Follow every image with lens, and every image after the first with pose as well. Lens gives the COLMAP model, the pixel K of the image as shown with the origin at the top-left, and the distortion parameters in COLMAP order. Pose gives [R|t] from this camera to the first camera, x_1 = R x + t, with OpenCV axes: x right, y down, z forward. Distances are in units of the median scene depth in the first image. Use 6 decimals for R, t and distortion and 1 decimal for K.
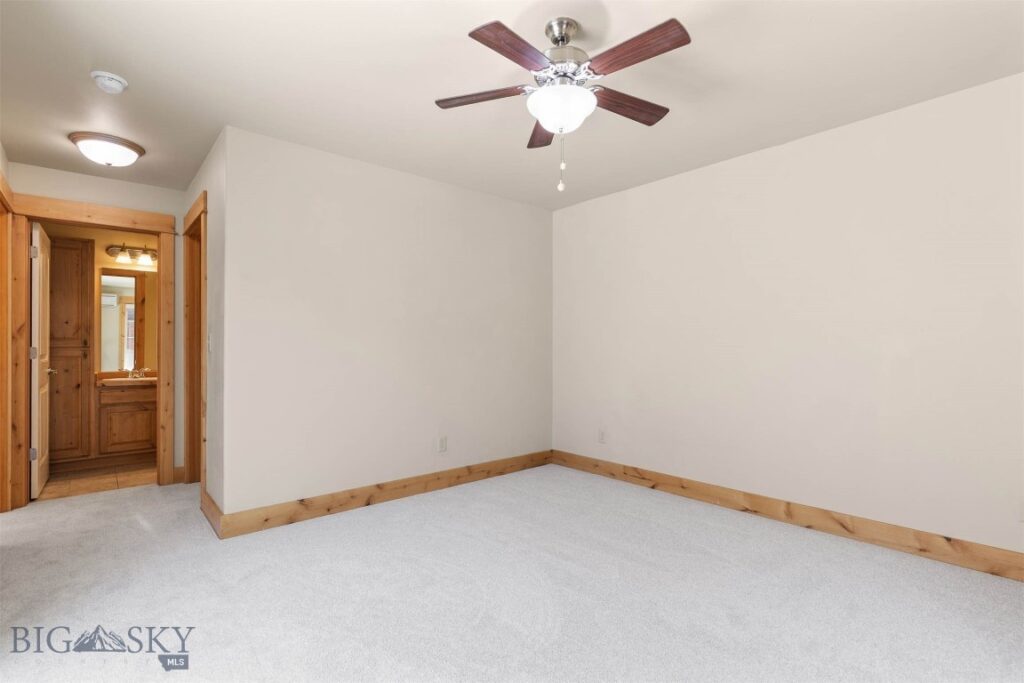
lens RADIAL K [[475.3, 0, 506.4], [0, 475.3, 341.8], [0, 0, 1]] dist [-0.007229, 0.000579]
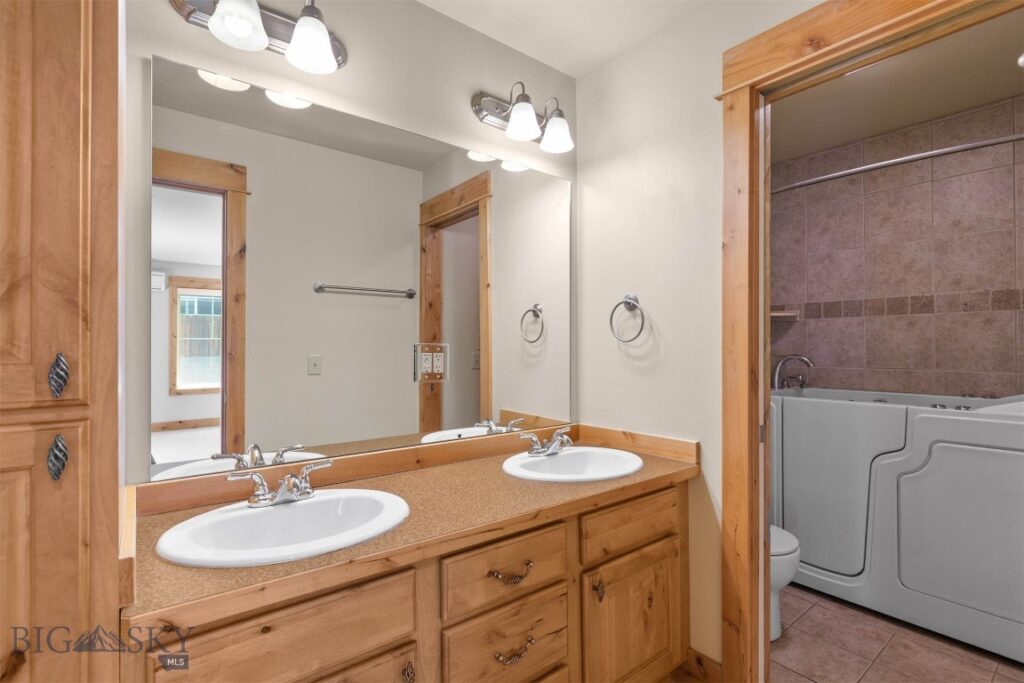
lens RADIAL K [[475.3, 0, 516.2], [0, 475.3, 341.9], [0, 0, 1]] dist [-0.007229, 0.000579]
pose [[0.999233, 0.006111, -0.038686, -0.730016], [-0.006049, 0.999980, 0.001733, -0.010909], [0.038696, -0.001498, 0.999250, 0.845843]]
